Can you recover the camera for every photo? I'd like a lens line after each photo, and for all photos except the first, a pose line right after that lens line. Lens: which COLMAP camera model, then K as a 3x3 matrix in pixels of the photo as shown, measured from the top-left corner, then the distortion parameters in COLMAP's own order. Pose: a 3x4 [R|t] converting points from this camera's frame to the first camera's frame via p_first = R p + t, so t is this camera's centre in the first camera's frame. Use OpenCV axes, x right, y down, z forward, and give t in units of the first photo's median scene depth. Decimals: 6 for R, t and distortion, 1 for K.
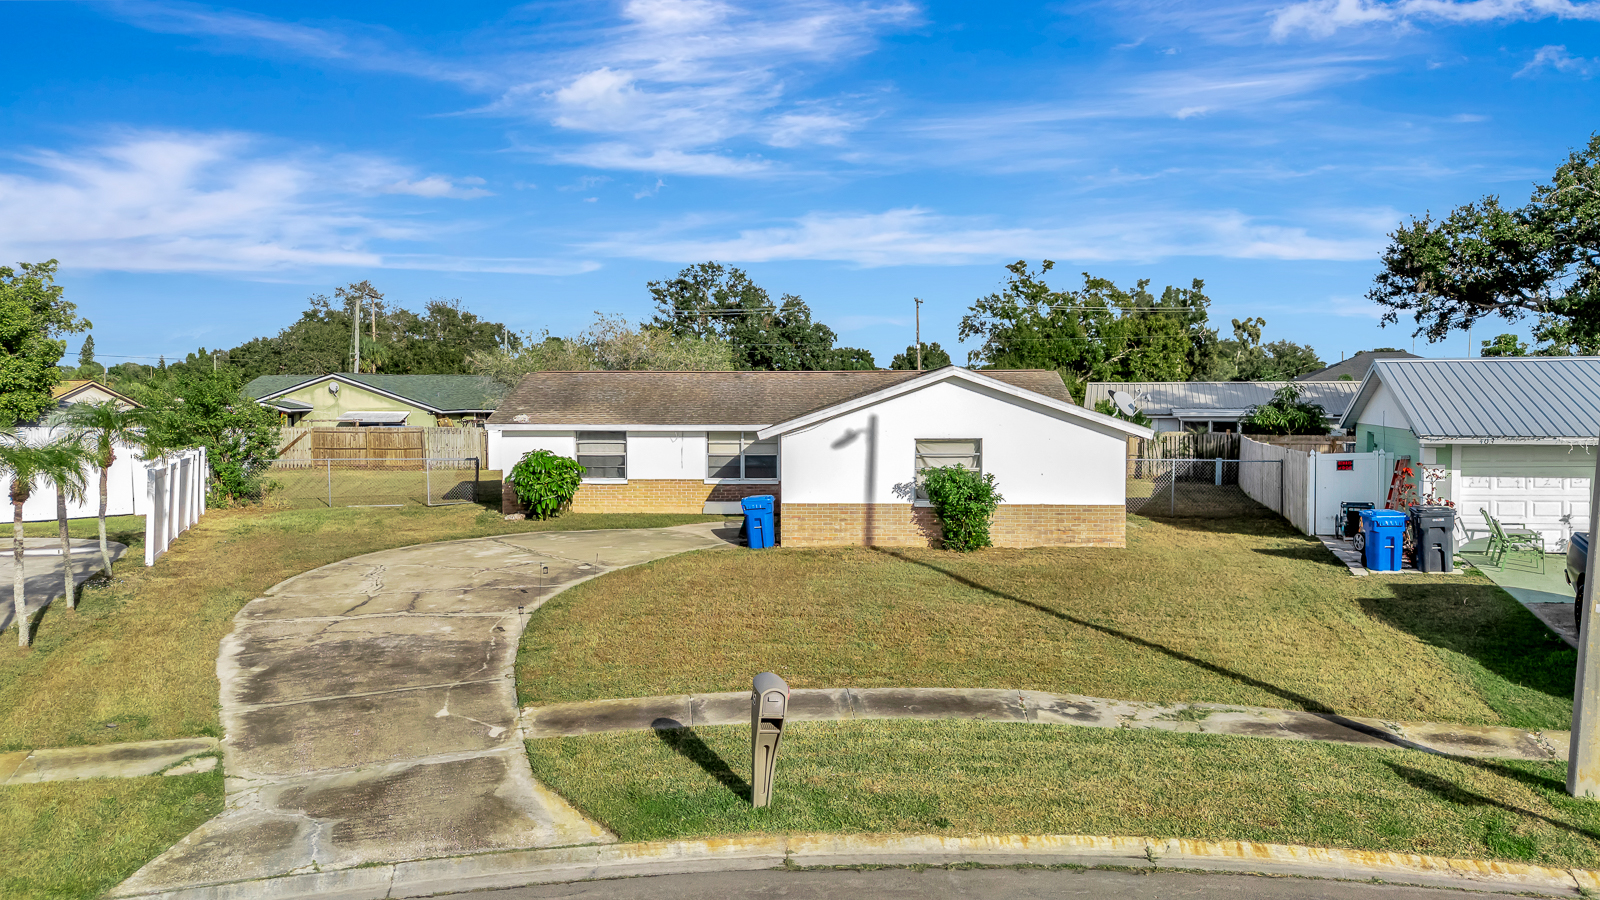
lens RADIAL K [[1198.0, 0, 794.6], [0, 1198.0, 462.3], [0, 0, 1]] dist [0.057428, -0.044129]
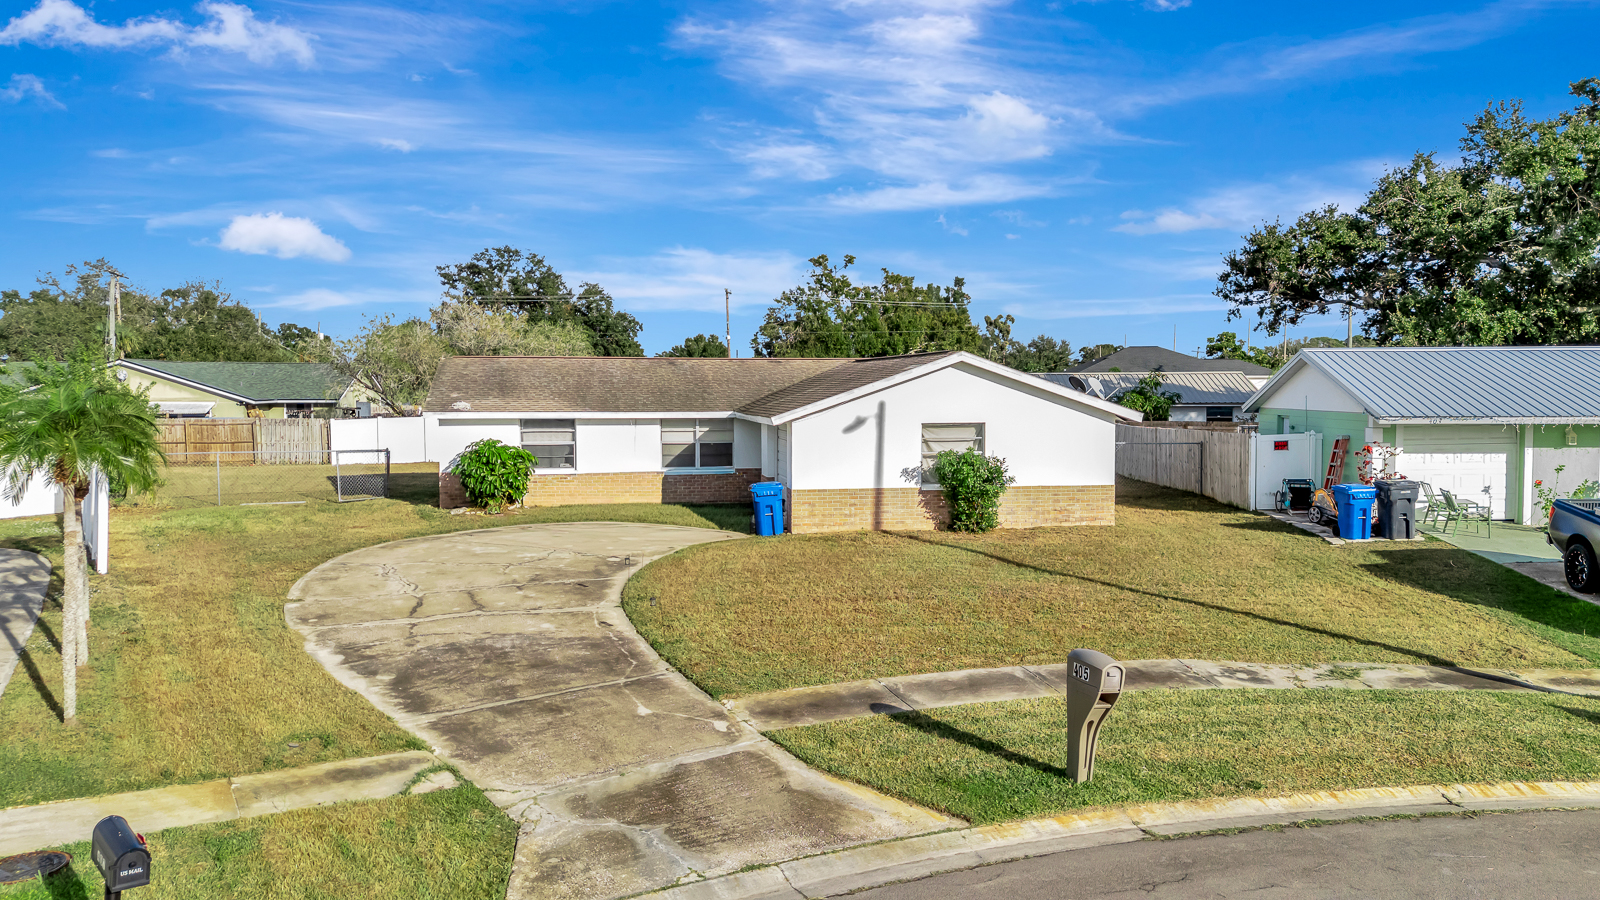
lens RADIAL K [[1198.0, 0, 814.5], [0, 1198.0, 456.6], [0, 0, 1]] dist [0.057428, -0.044129]
pose [[0.976005, -0.012449, 0.217392, -0.209901], [0.012032, 0.999922, 0.003243, 0.004156], [-0.217415, -0.000550, 0.976079, 0.030471]]
